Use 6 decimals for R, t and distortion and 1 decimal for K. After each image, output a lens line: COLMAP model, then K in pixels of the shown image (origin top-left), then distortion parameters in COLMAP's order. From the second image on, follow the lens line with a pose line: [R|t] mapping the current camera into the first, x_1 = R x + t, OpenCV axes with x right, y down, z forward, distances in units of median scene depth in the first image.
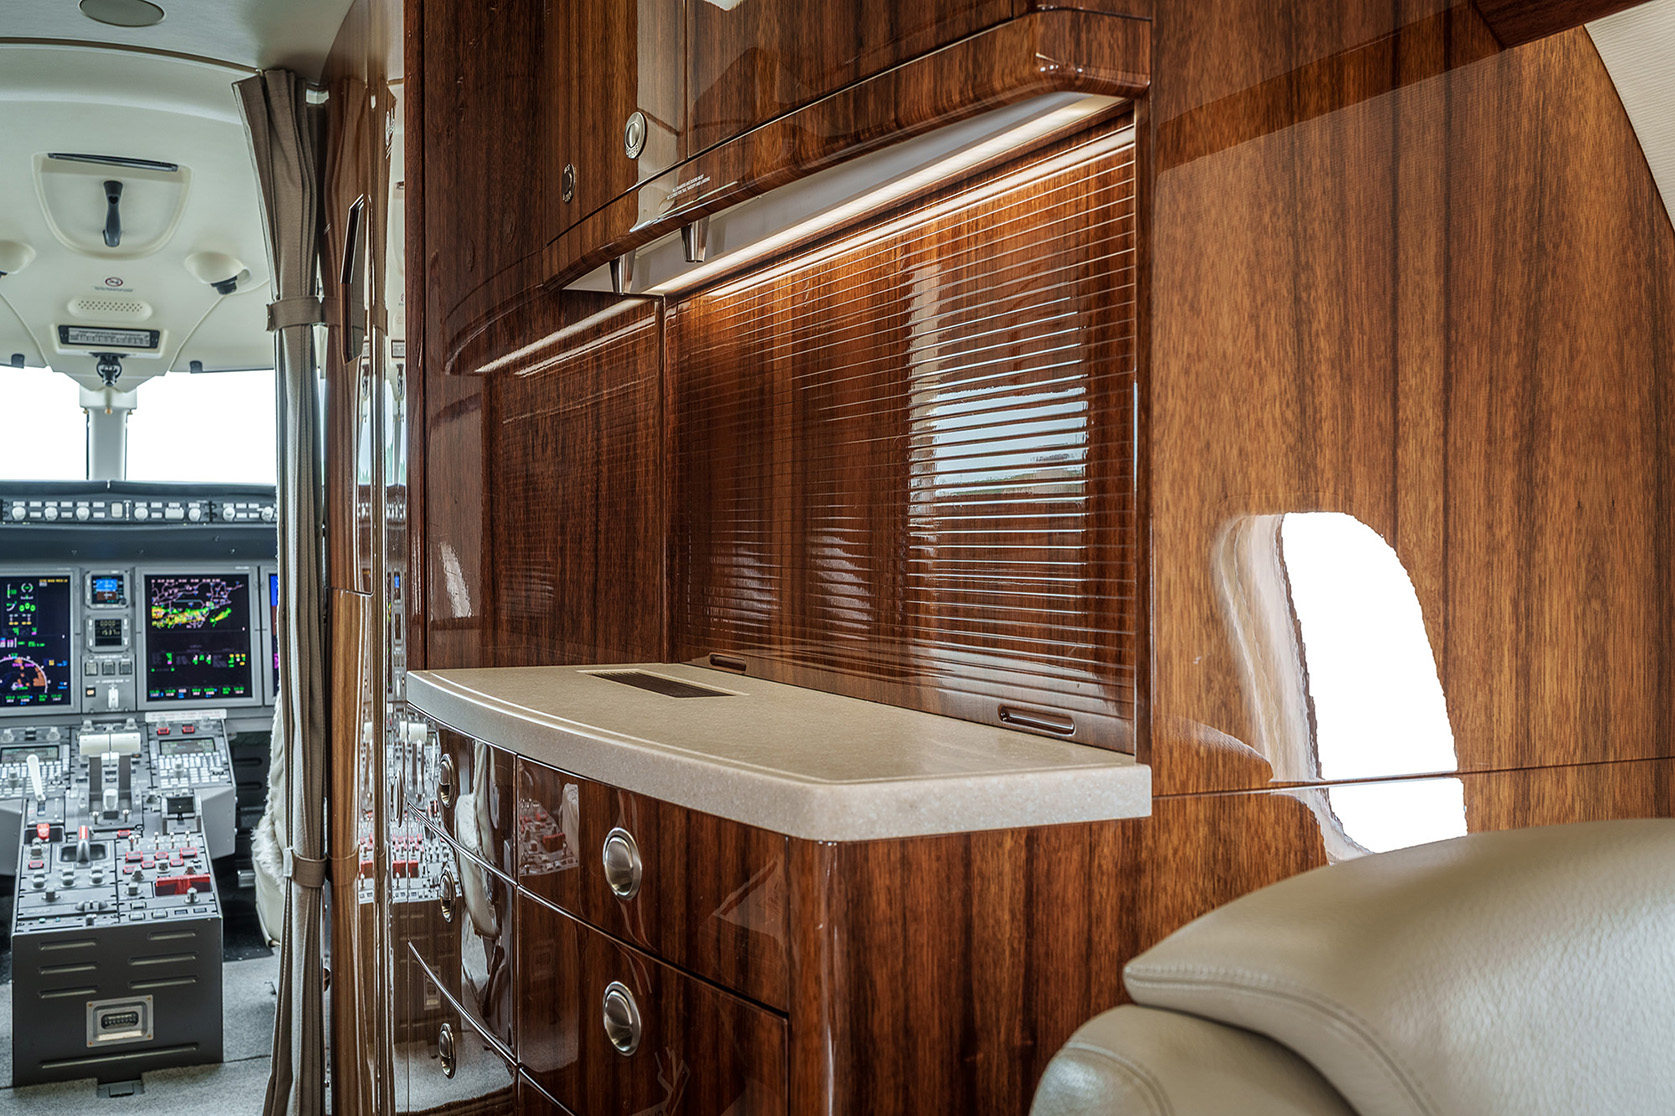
lens RADIAL K [[1676.5, 0, 837.5], [0, 1676.5, 558.0], [0, 0, 1]] dist [-0.006031, -0.004838]
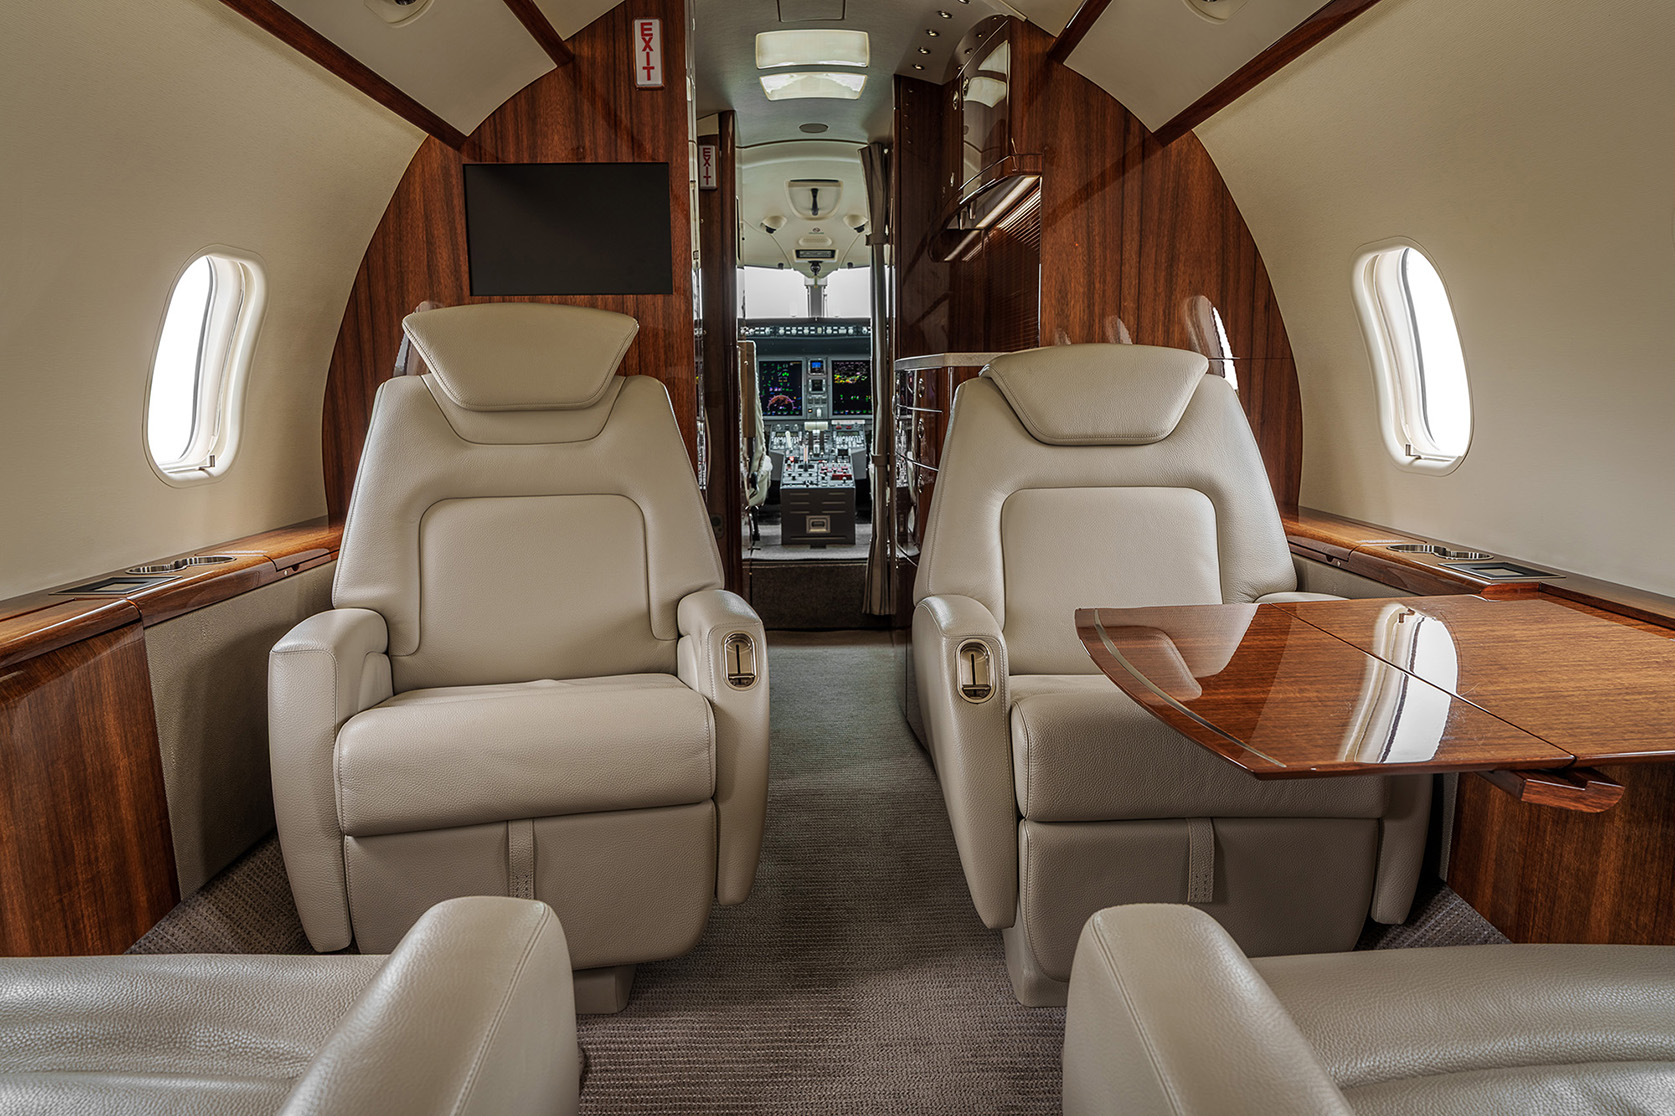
lens RADIAL K [[1100.0, 0, 840.2], [0, 1100.0, 566.6], [0, 0, 1]] dist [0.000543, 0.000052]
pose [[0.919381, 0.060012, -0.388763, 0.211213], [0.001010, 0.987931, 0.154893, 0.059088], [0.393367, -0.142799, 0.908224, -0.427062]]
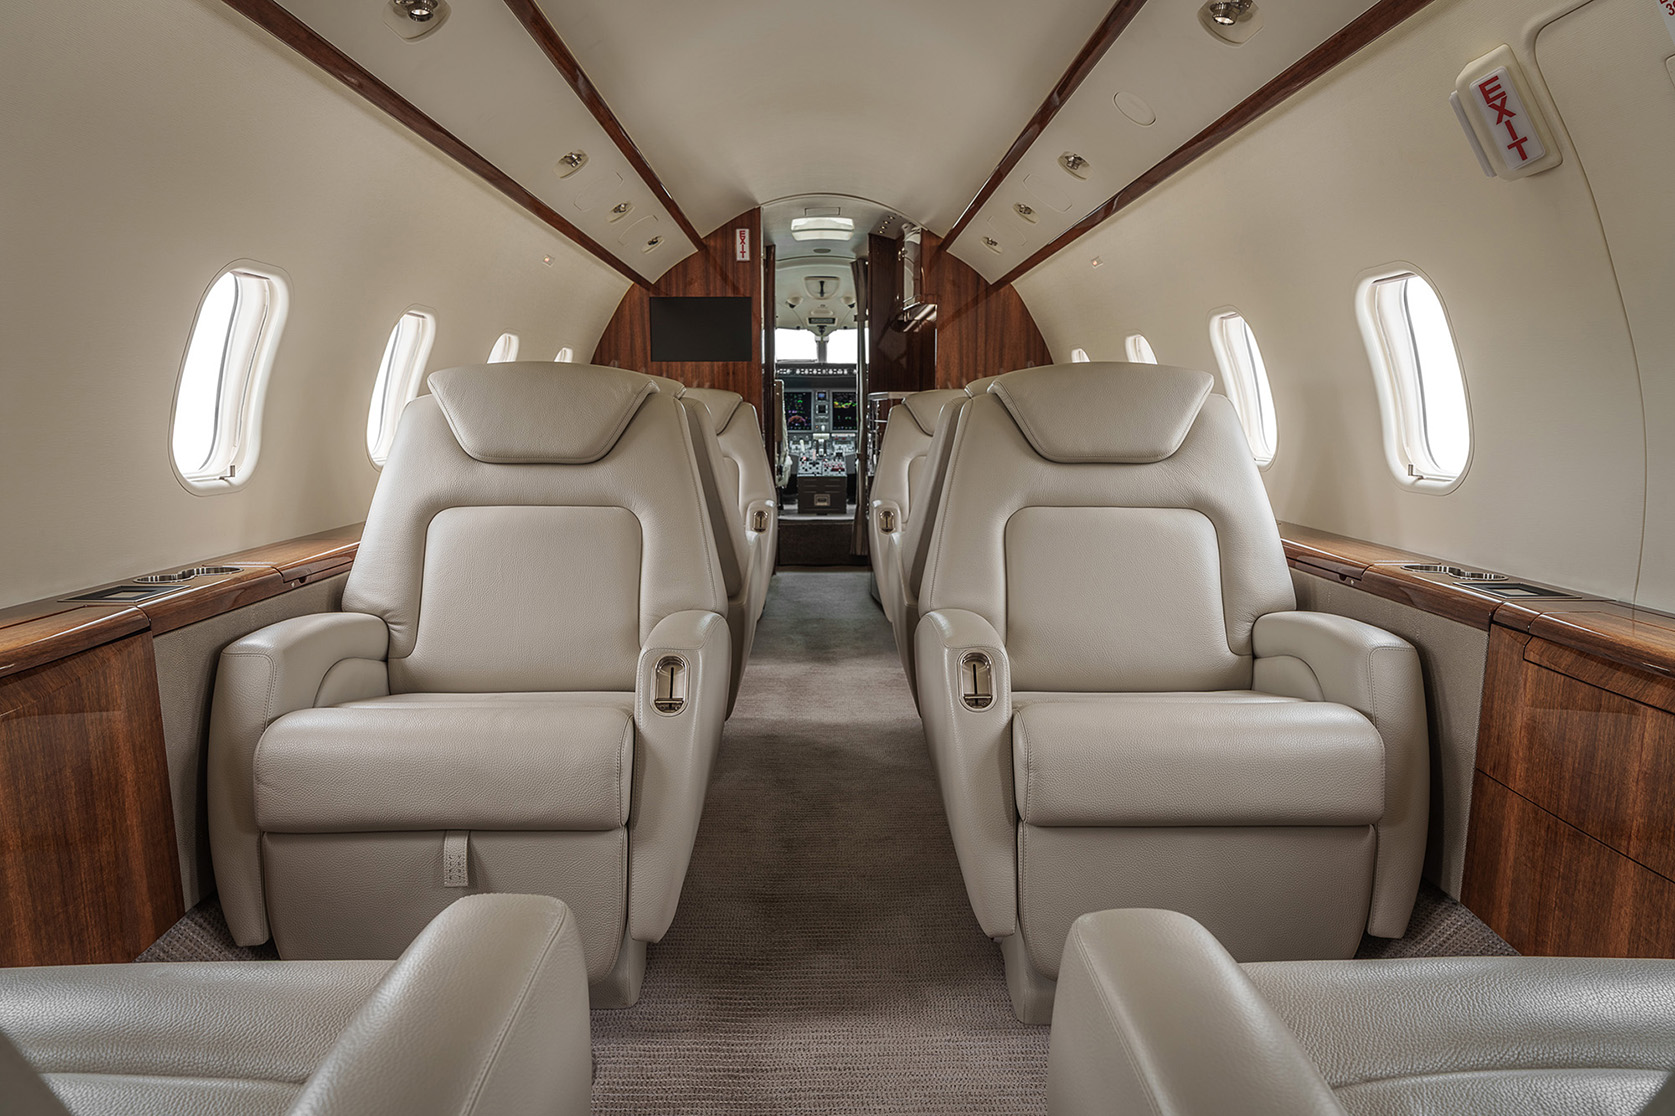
lens RADIAL K [[1112.7, 0, 846.2], [0, 1112.7, 579.3], [0, 0, 1]] dist [0.024202, -0.000196]
pose [[0.918729, 0.065129, -0.389480, 0.522829], [-0.006697, 0.988733, 0.149540, 0.050456], [0.394831, -0.134778, 0.908814, -1.103153]]
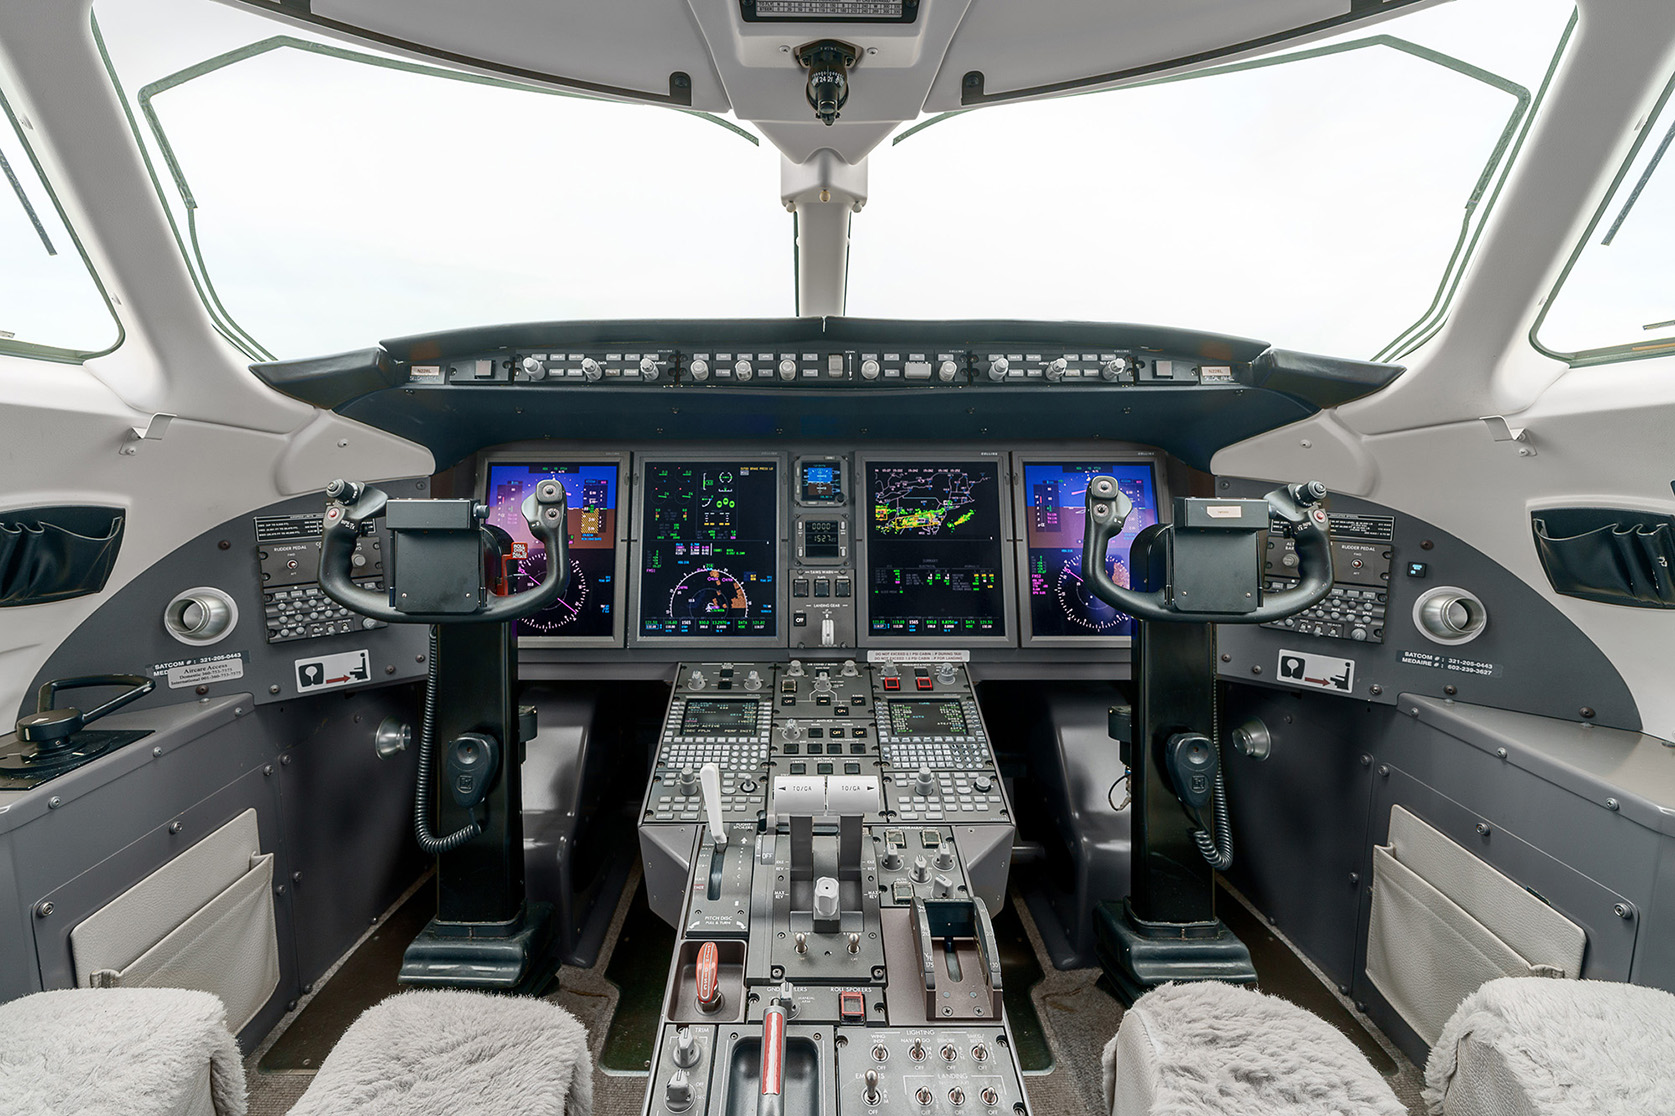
lens RADIAL K [[765.3, 0, 828.6], [0, 765.3, 562.4], [0, 0, 1]] dist [-0.000412, -0.000209]
pose [[0.922266, 0.067416, -0.380632, -0.313457], [-0.006660, 0.987299, 0.158731, 0.000063], [0.386499, -0.143857, 0.911001, 0.714487]]
